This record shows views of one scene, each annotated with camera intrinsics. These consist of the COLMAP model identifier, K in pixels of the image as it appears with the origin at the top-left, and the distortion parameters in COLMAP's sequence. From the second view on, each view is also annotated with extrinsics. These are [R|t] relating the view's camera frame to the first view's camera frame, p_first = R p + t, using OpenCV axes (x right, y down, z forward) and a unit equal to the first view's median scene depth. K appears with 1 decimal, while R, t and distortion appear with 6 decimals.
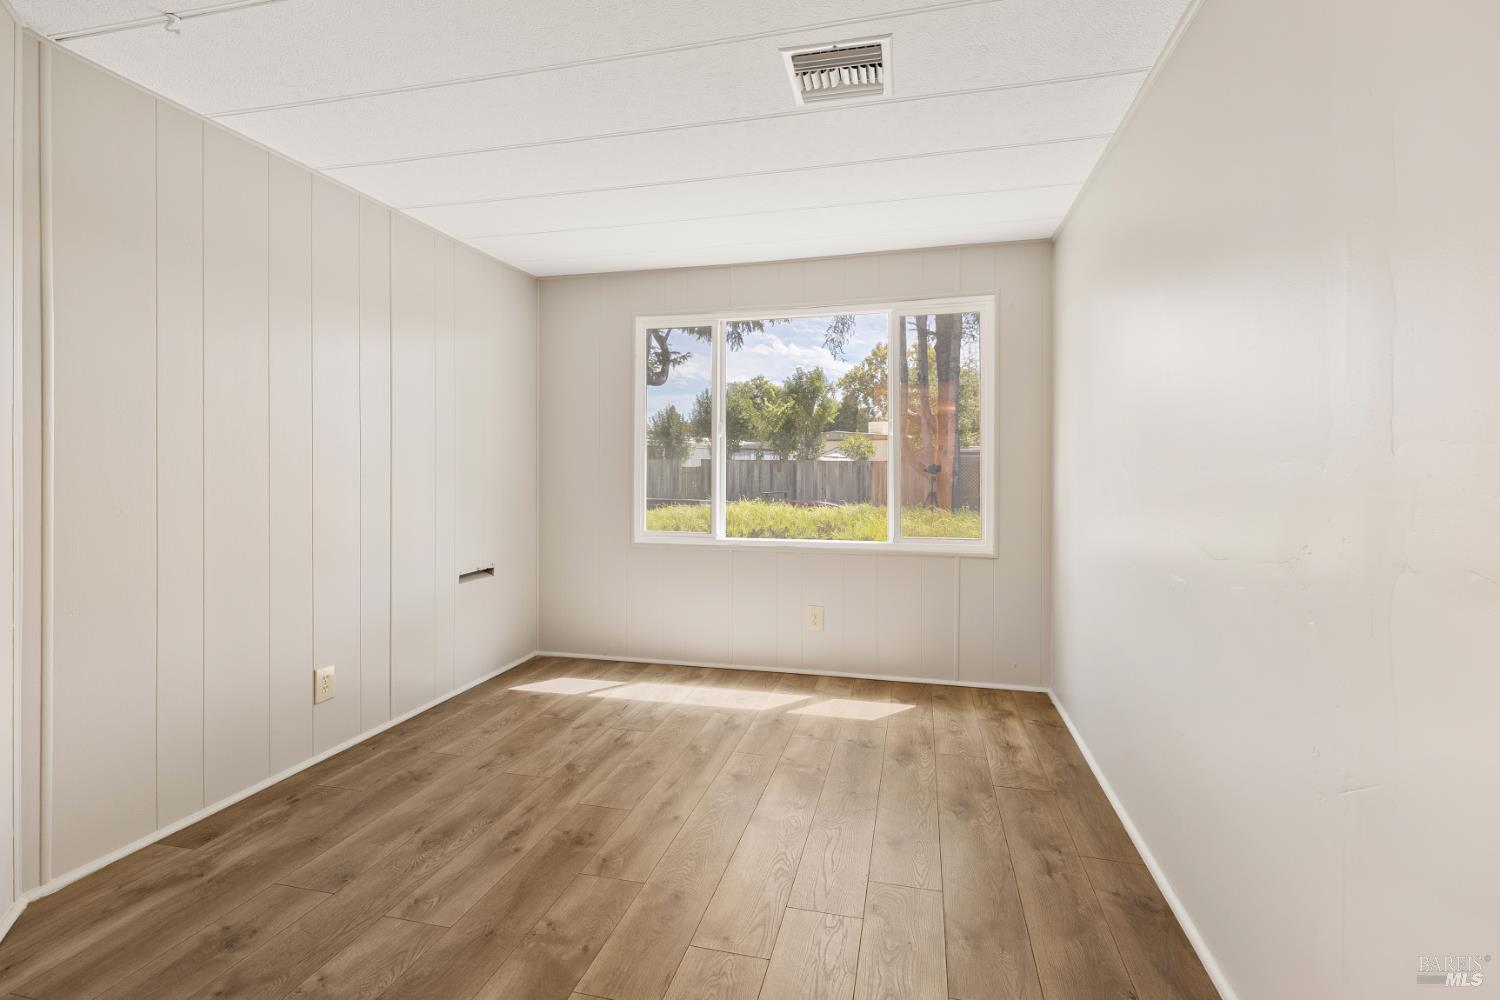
lens RADIAL K [[703.8, 0, 749.5], [0, 703.8, 491.9], [0, 0, 1]] dist [0.000609, 0.000229]
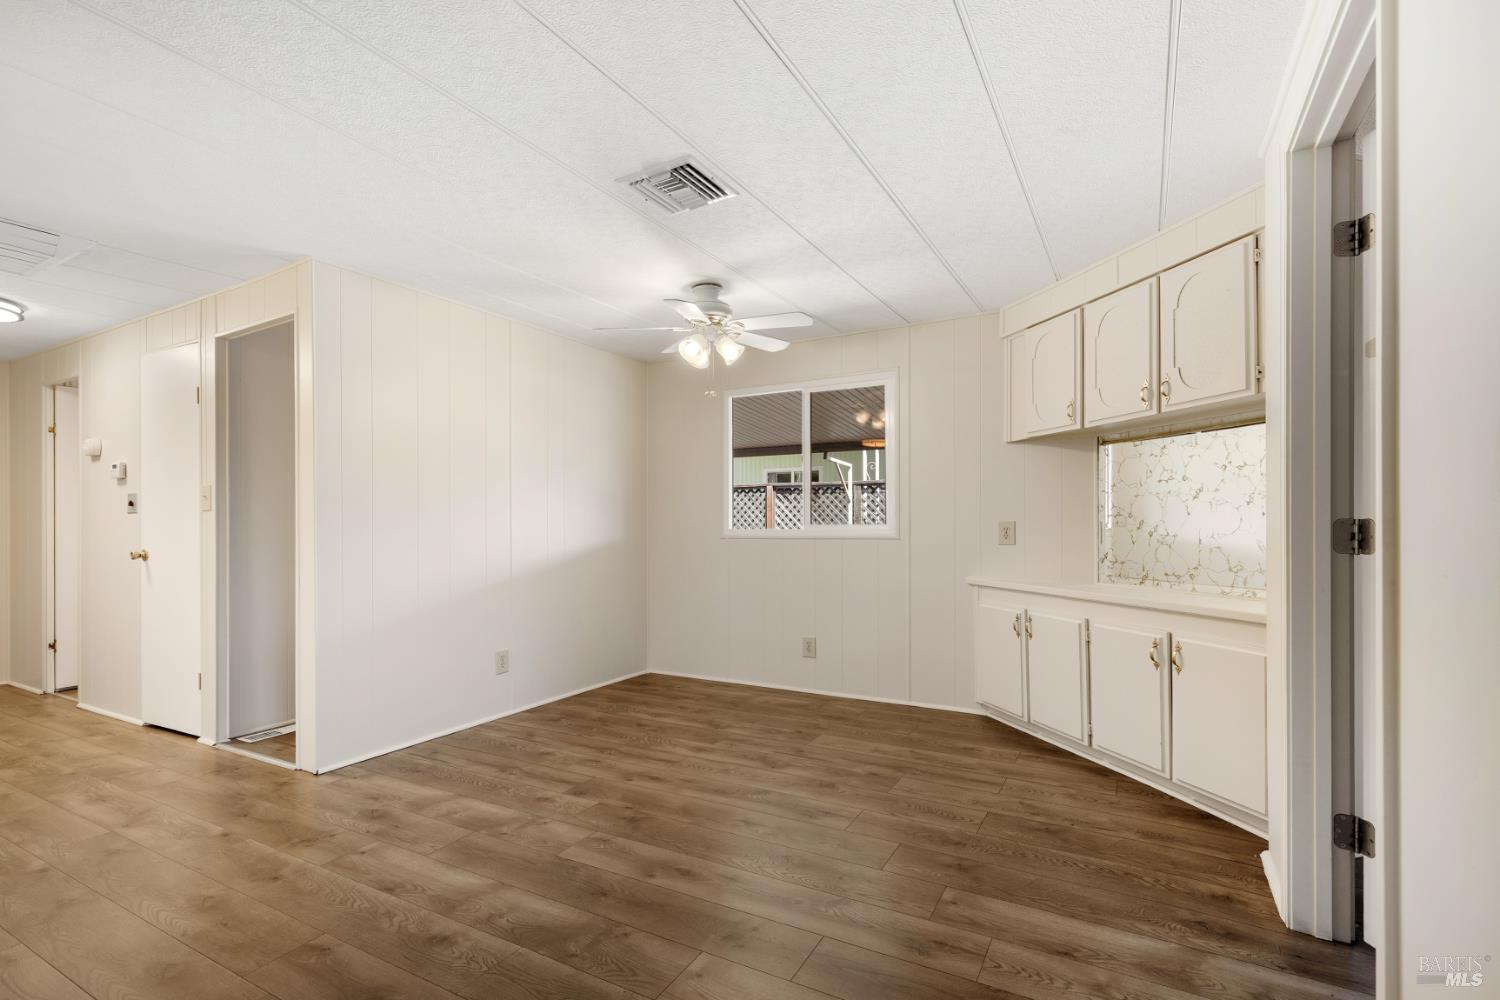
lens RADIAL K [[703.8, 0, 747.7], [0, 703.8, 499.7], [0, 0, 1]] dist [0.000609, 0.000229]
pose [[-0.280318, -0.001882, -0.959905, 0.828846], [-0.002186, 0.999997, -0.001322, -0.016170], [0.959905, 0.001728, -0.280321, 1.497374]]
